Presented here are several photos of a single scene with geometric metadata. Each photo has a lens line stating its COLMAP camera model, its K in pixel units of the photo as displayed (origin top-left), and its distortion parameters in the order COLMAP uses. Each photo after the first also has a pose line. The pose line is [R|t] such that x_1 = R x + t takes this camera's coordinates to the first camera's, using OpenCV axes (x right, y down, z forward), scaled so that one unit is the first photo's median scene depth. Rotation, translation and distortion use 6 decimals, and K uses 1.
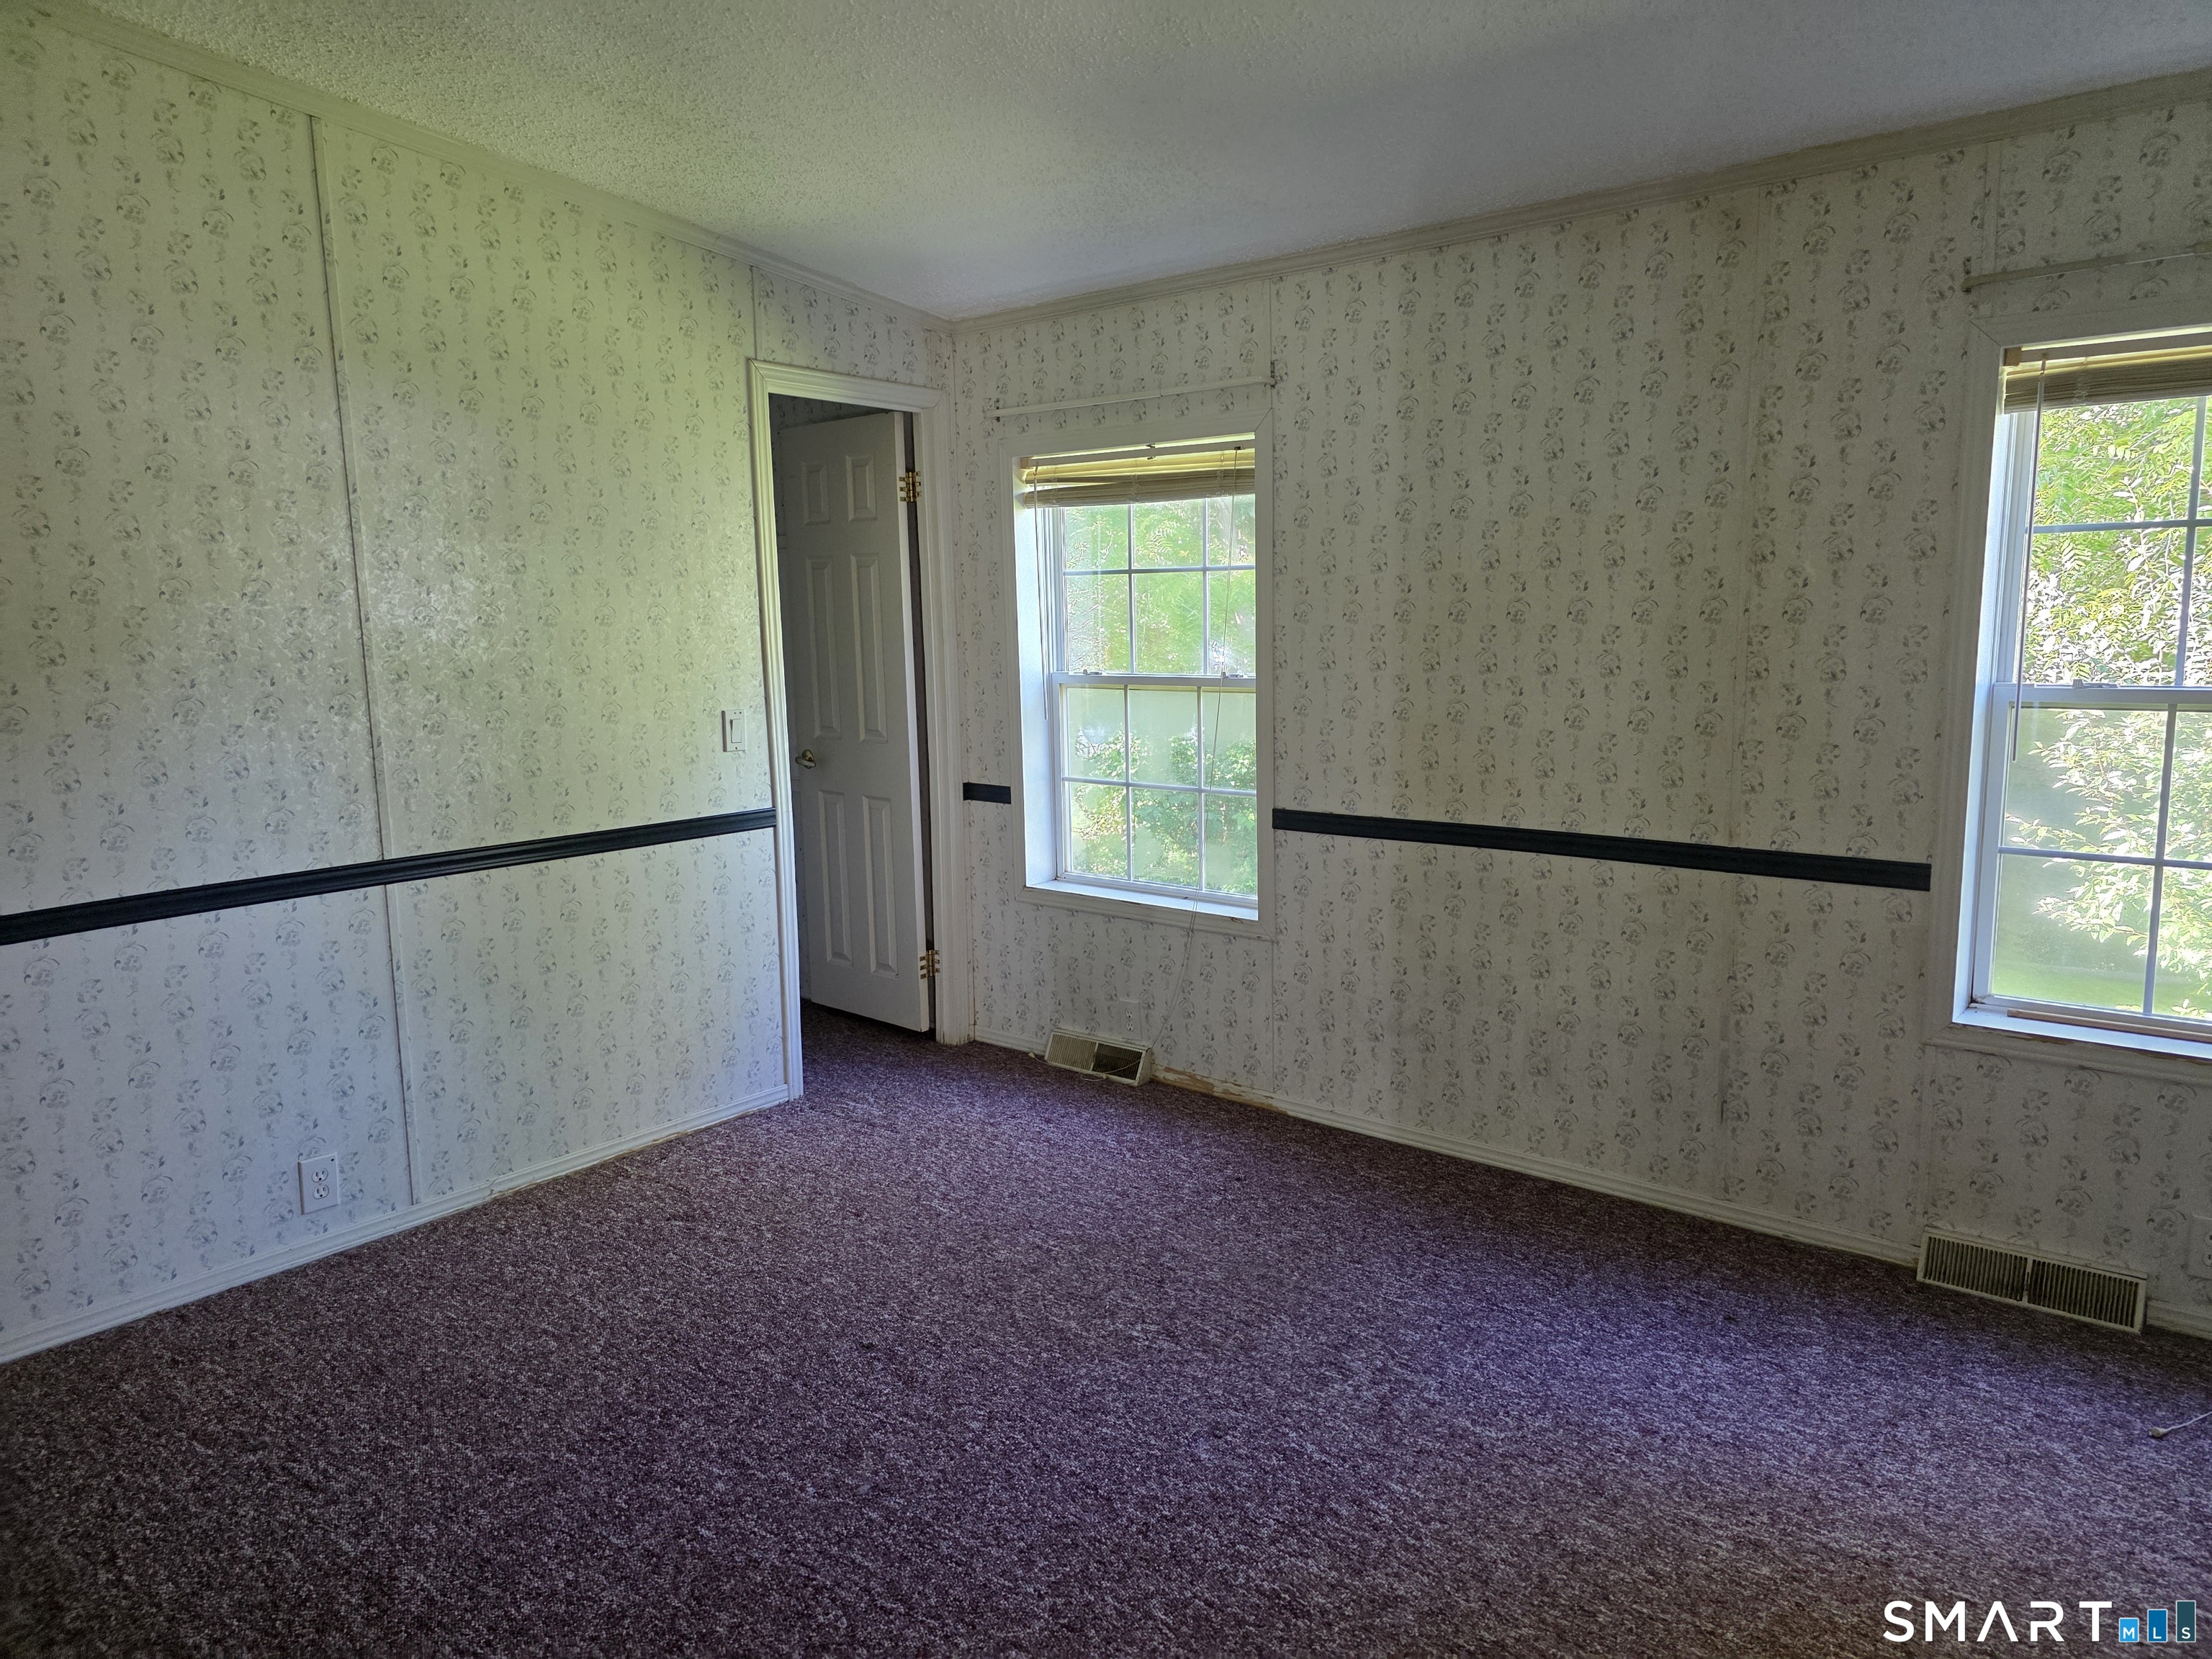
lens RADIAL K [[1482.2, 0, 1107.7], [0, 1482.2, 826.6], [0, 0, 1]] dist [0.070087, -0.062035]
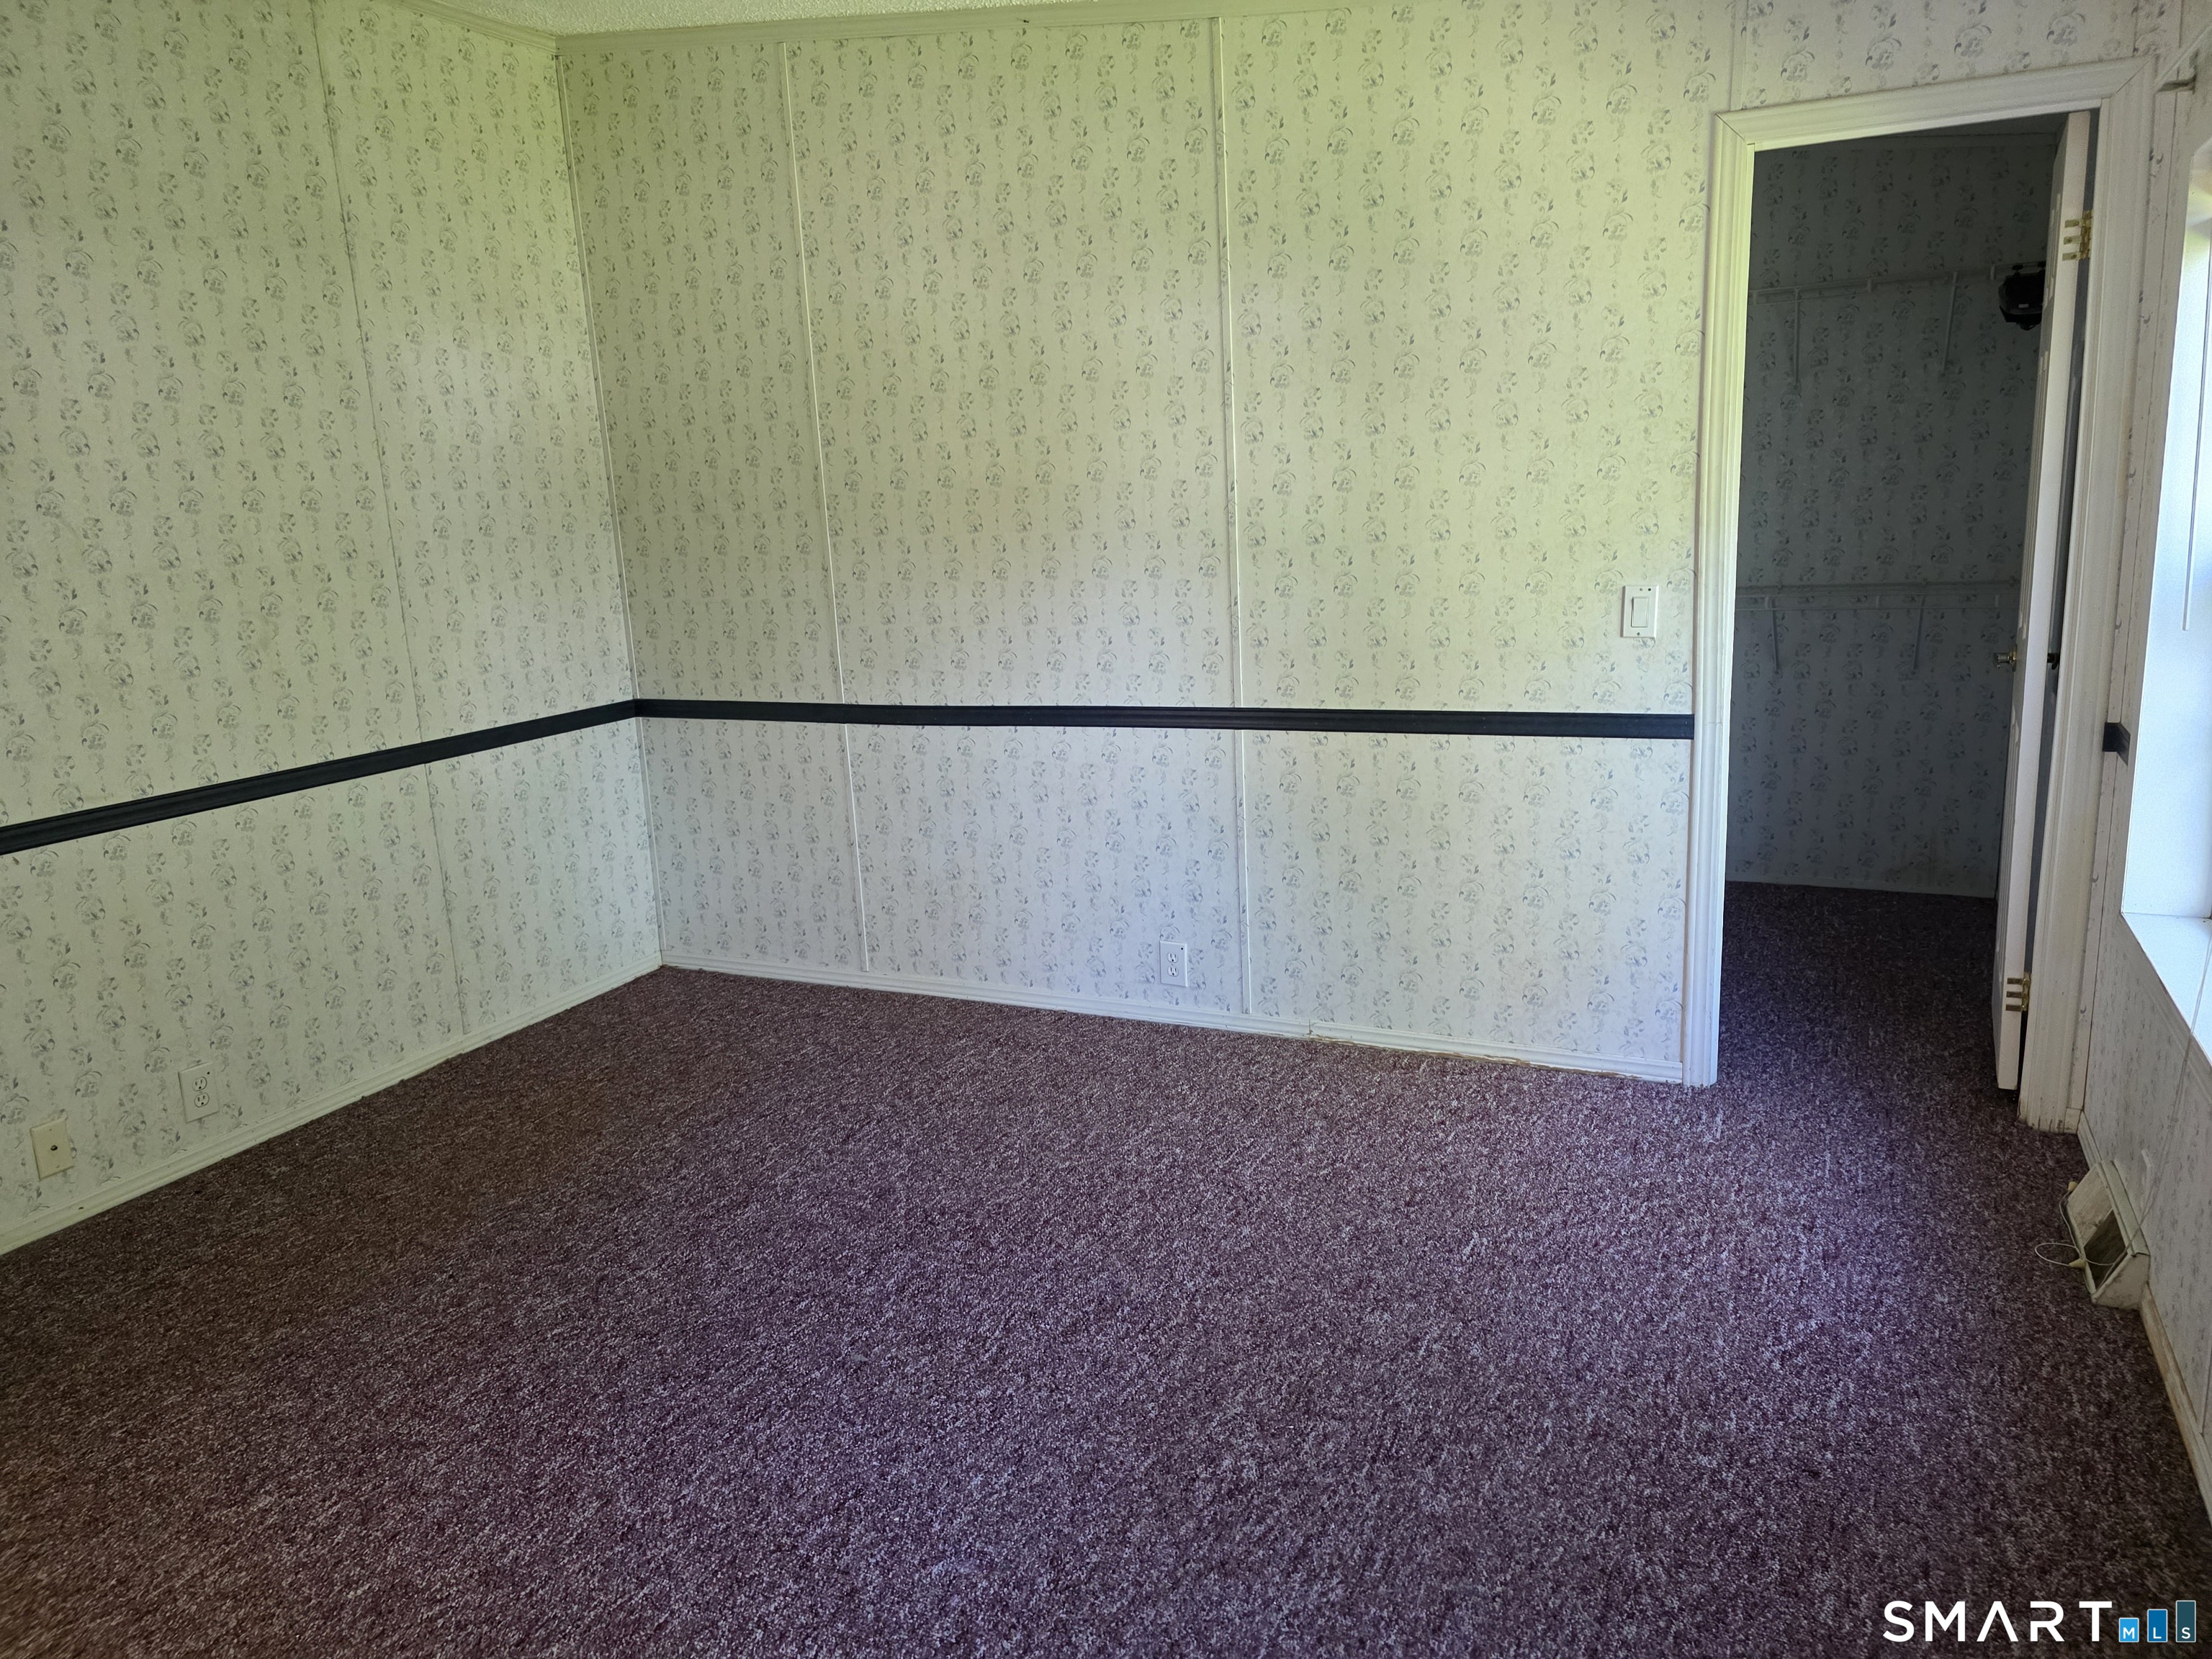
lens RADIAL K [[1482.2, 0, 1104.1], [0, 1482.2, 809.5], [0, 0, 1]] dist [0.070087, -0.062035]
pose [[0.240858, 0.205797, -0.948491, 0.522755], [-0.095813, 0.977529, 0.187768, -0.094672], [0.965820, 0.045652, 0.255164, 0.586970]]
